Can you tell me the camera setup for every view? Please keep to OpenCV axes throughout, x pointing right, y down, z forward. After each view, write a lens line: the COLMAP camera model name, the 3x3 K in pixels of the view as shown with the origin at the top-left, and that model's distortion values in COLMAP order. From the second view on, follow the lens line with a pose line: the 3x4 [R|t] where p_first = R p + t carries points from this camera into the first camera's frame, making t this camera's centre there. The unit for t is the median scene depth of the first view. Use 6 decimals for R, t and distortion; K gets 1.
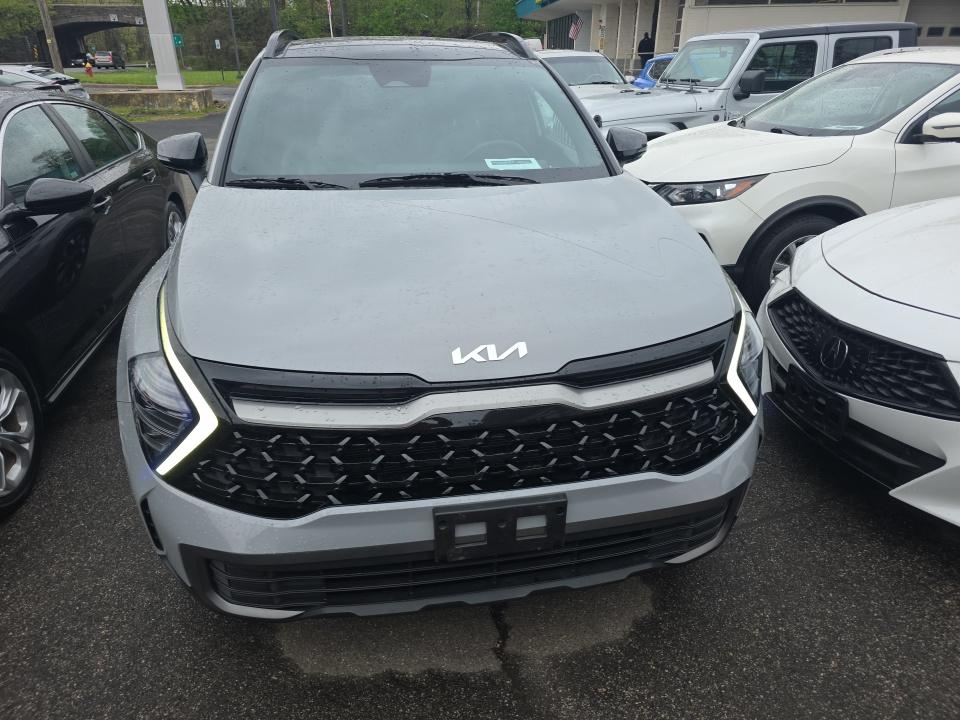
lens RADIAL K [[650.2, 0, 504.2], [0, 650.2, 306.2], [0, 0, 1]] dist [0.056068, -0.047609]
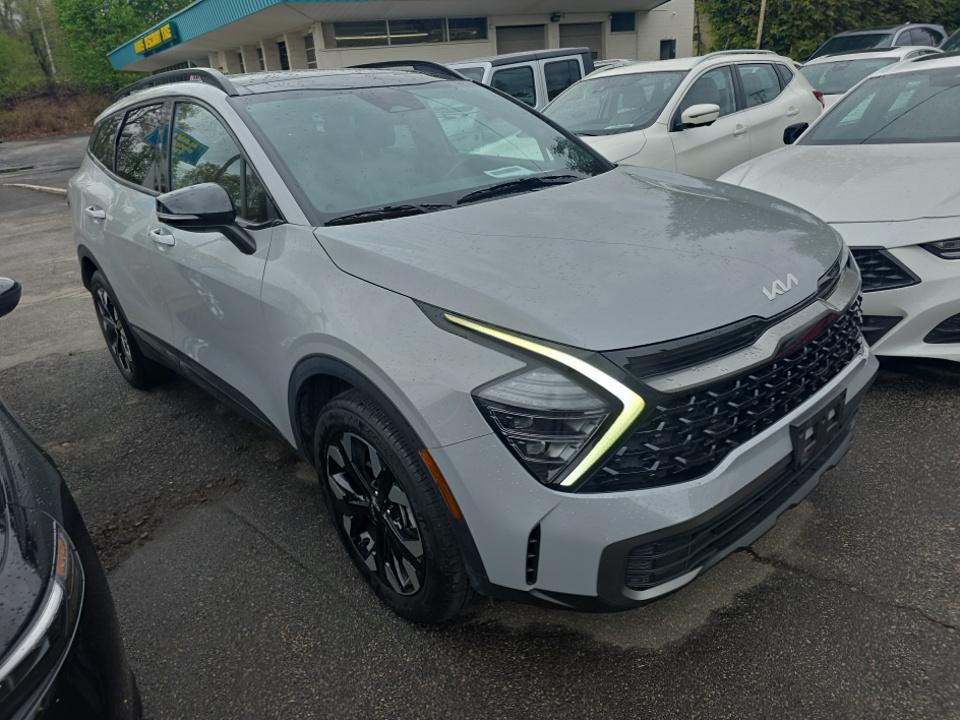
lens RADIAL K [[650.2, 0, 504.2], [0, 650.2, 306.2], [0, 0, 1]] dist [0.056068, -0.047609]
pose [[0.848991, -0.231613, 0.474942, -0.834943], [0.258873, 0.965876, 0.008270, -0.027744], [-0.460651, 0.115928, 0.879978, 0.141809]]
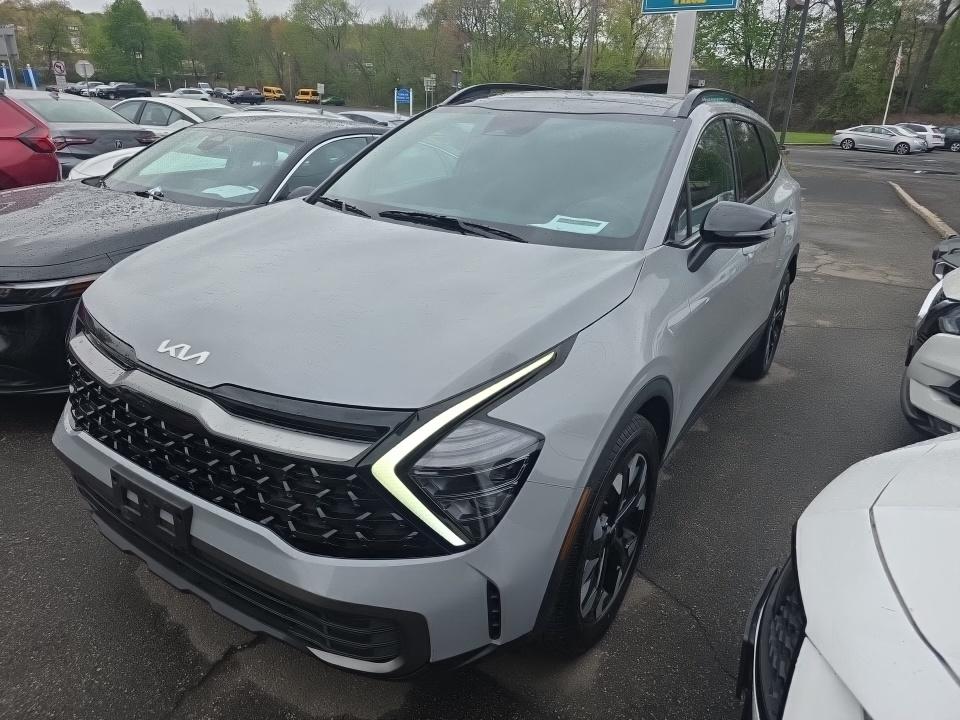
lens RADIAL K [[667.2, 0, 480.0], [0, 667.2, 360.0], [0, 0, 1]] dist [0.063012, -0.000455]
pose [[0.704969, 0.272190, -0.654928, 0.859715], [-0.289466, 0.953436, 0.084667, -0.123854], [0.647478, 0.129891, 0.750933, 0.384728]]
